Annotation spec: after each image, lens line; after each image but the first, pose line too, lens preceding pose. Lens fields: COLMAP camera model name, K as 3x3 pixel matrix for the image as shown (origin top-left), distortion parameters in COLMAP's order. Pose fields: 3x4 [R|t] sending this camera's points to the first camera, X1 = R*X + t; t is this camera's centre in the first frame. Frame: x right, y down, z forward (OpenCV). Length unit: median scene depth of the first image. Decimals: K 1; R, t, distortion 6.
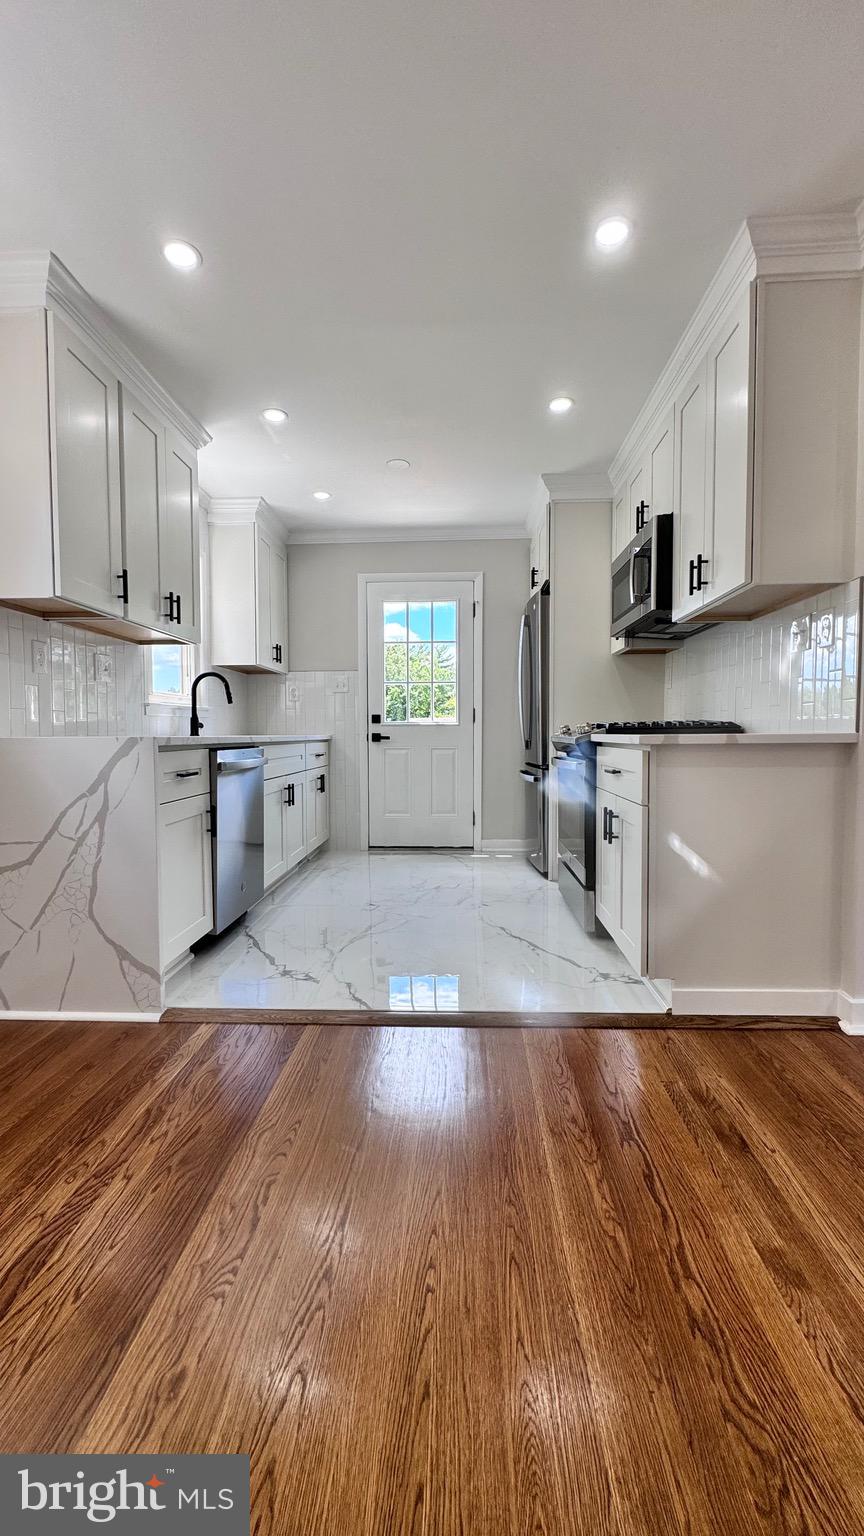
lens RADIAL K [[610.9, 0, 429.5], [0, 610.9, 766.7], [0, 0, 1]] dist [-0.001751, 0.000561]
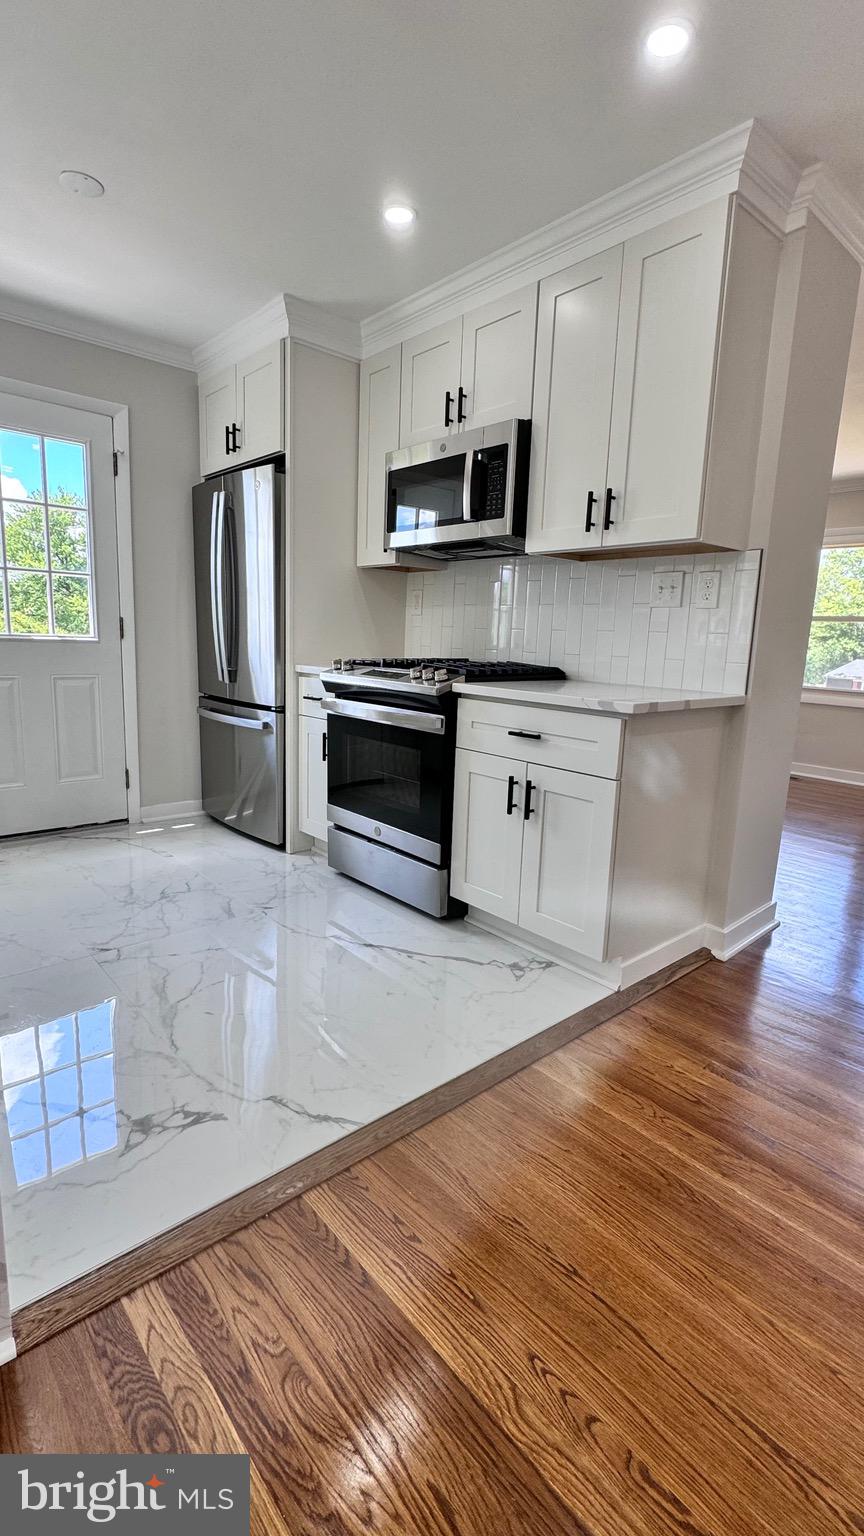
lens RADIAL K [[705.3, 0, 432.6], [0, 705.3, 767.6], [0, 0, 1]] dist [-0.004343, 0.000725]
pose [[0.715866, -0.098065, 0.691317, -0.426232], [-0.002046, 0.989789, 0.142523, -0.078050], [-0.698235, -0.103442, 0.708356, 0.353799]]
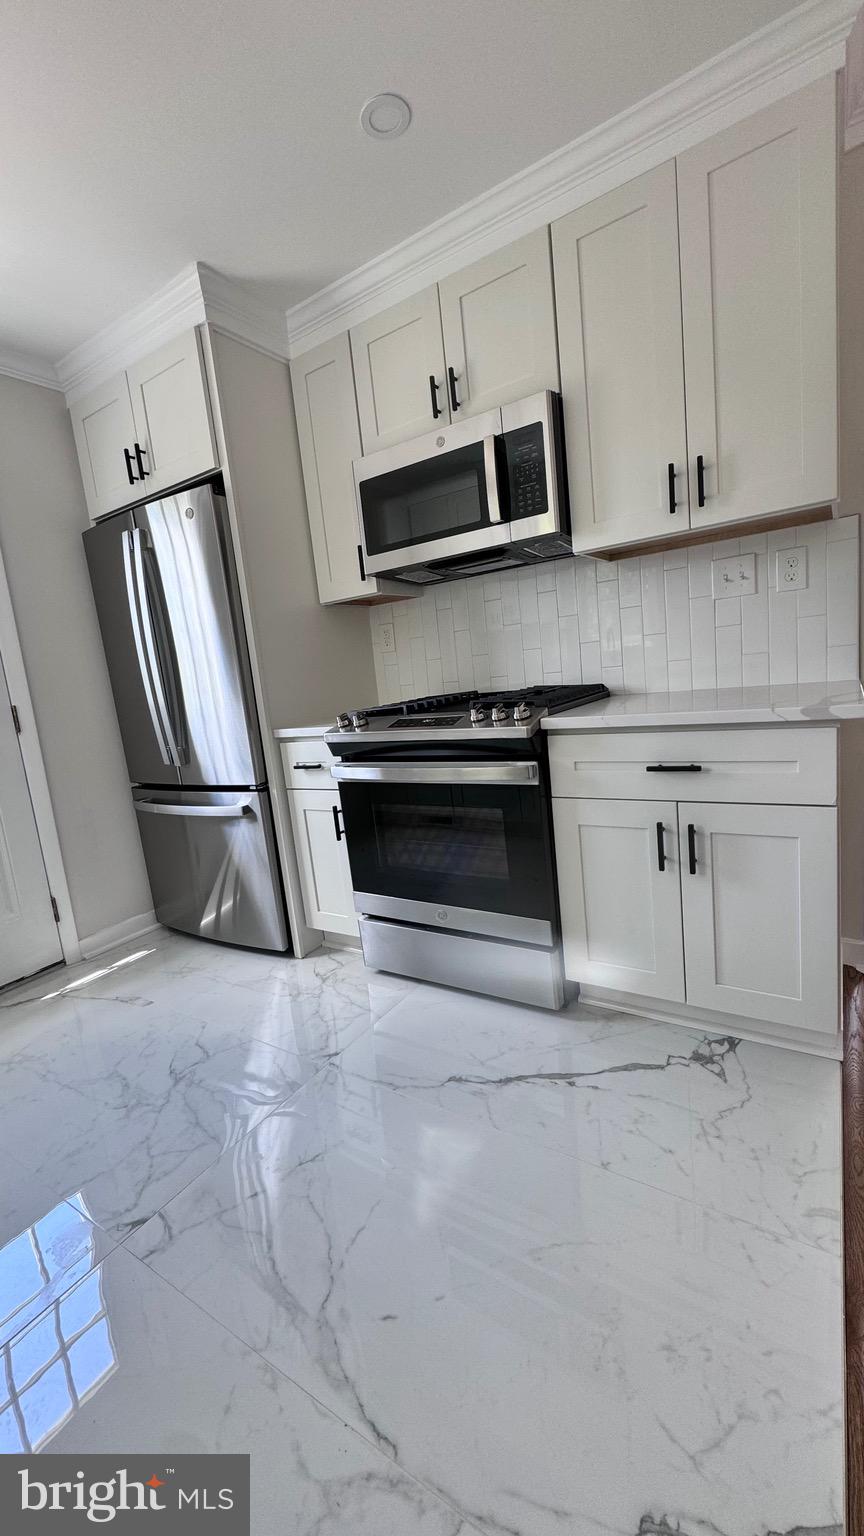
lens RADIAL K [[610.9, 0, 433.6], [0, 610.9, 765.6], [0, 0, 1]] dist [-0.001751, 0.000561]
pose [[0.501310, -0.183844, 0.845511, -0.352994], [0.148768, 0.980929, 0.125083, -0.105290], [-0.852382, 0.063079, 0.519100, 0.789928]]
